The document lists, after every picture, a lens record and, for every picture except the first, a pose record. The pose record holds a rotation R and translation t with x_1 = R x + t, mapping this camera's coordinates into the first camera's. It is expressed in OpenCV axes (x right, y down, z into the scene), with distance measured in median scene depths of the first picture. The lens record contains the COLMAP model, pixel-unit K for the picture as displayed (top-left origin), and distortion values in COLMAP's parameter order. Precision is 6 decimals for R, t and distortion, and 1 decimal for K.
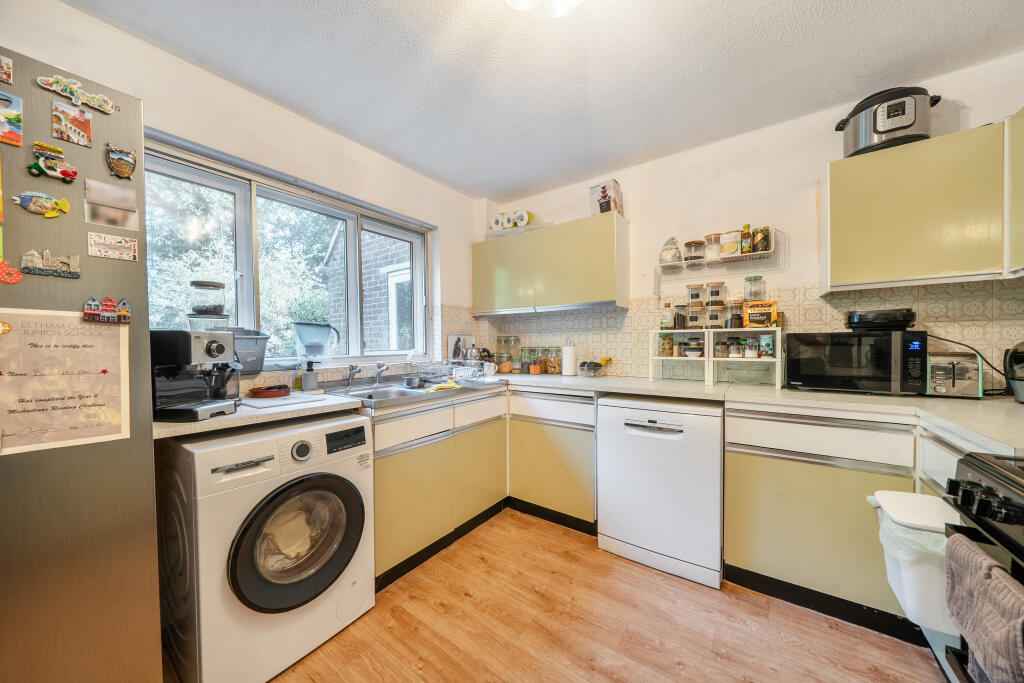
lens RADIAL K [[354.4, 0, 510.9], [0, 354.4, 349.9], [0, 0, 1]] dist [-0.001186, -0.000119]
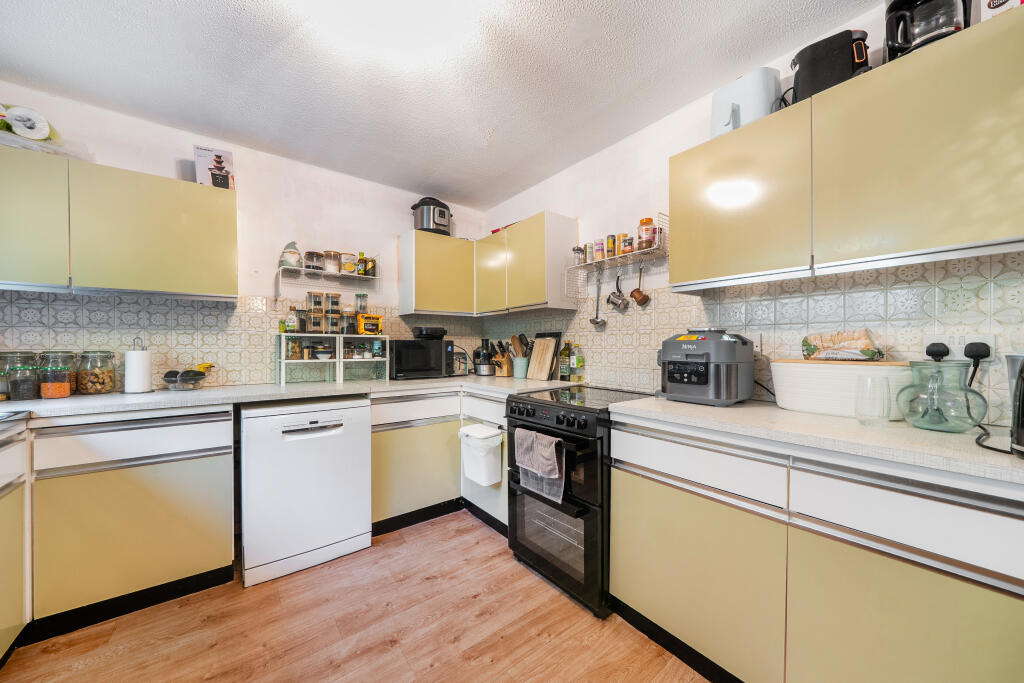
lens RADIAL K [[354.4, 0, 510.9], [0, 354.4, 349.9], [0, 0, 1]] dist [-0.001186, -0.000119]
pose [[0.282090, -0.000733, 0.959388, -0.372658], [0.016457, 0.999856, -0.004075, 0.005049], [-0.959247, 0.016938, 0.282061, 0.139883]]
